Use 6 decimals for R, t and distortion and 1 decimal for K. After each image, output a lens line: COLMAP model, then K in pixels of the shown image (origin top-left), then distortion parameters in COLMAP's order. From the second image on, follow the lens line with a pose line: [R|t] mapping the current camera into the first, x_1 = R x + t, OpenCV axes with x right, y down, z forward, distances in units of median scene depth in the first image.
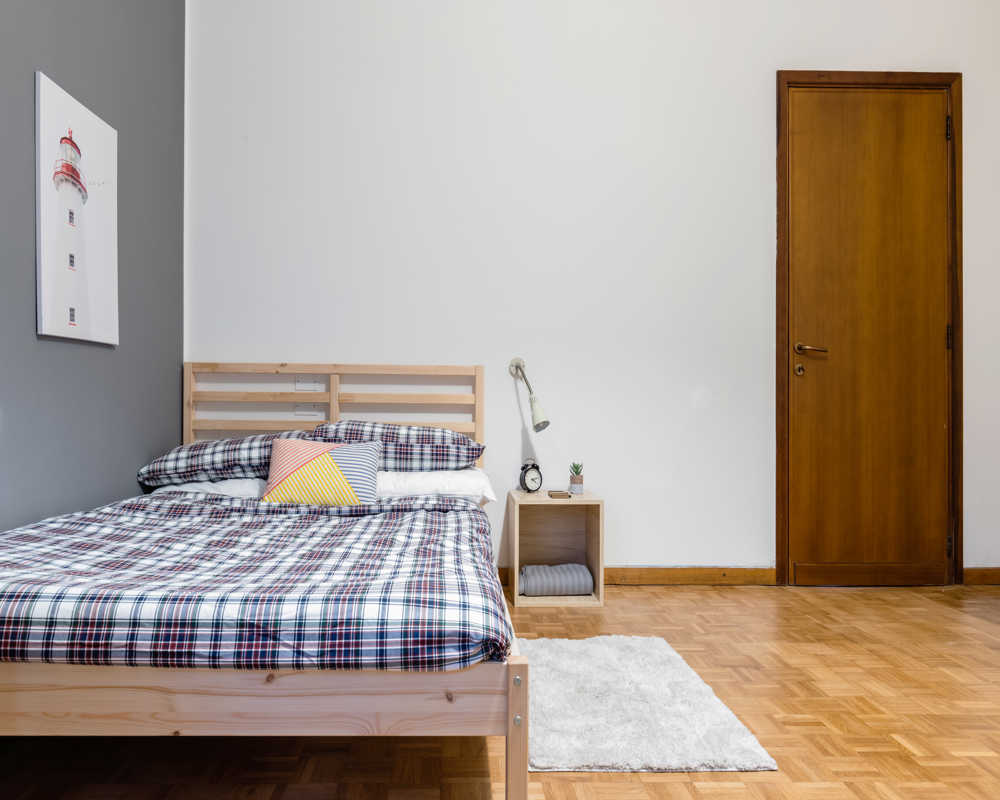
lens RADIAL K [[683.1, 0, 496.9], [0, 683.1, 407.5], [0, 0, 1]] dist [0.000853, -0.003017]
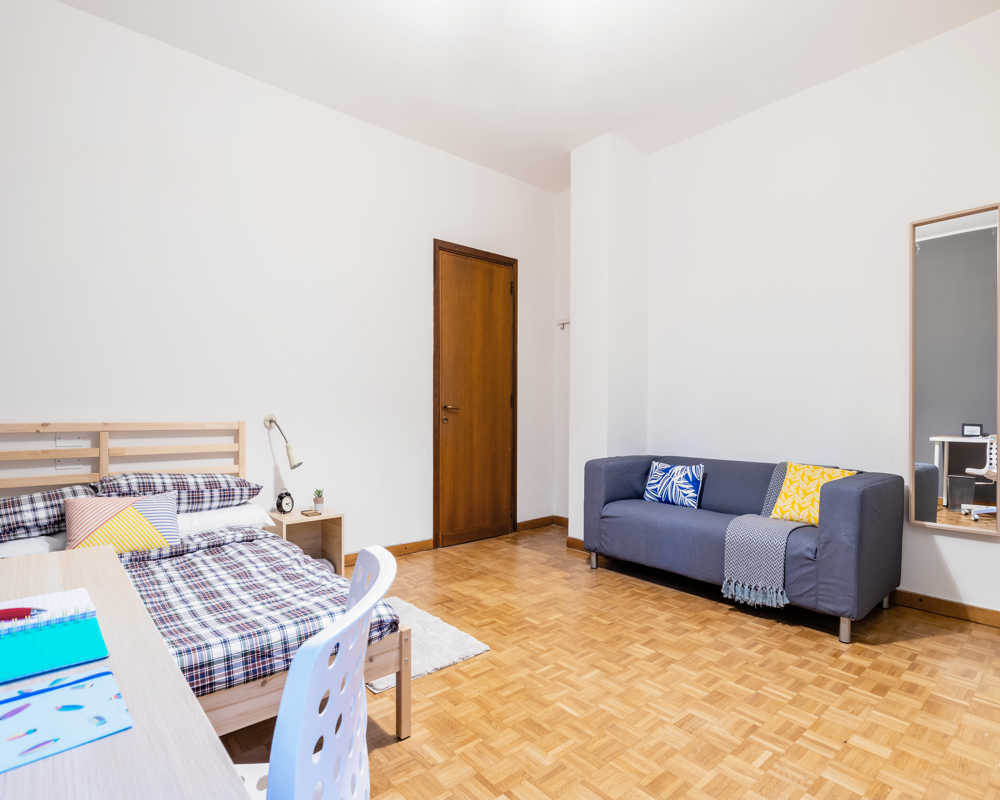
lens RADIAL K [[547.7, 0, 501.9], [0, 547.7, 406.3], [0, 0, 1]] dist [0.004194, -0.000744]
pose [[0.760640, -0.005101, 0.649154, -0.360998], [-0.009278, 0.999782, 0.018727, -0.126164], [-0.649107, -0.020267, 0.760427, -0.134583]]
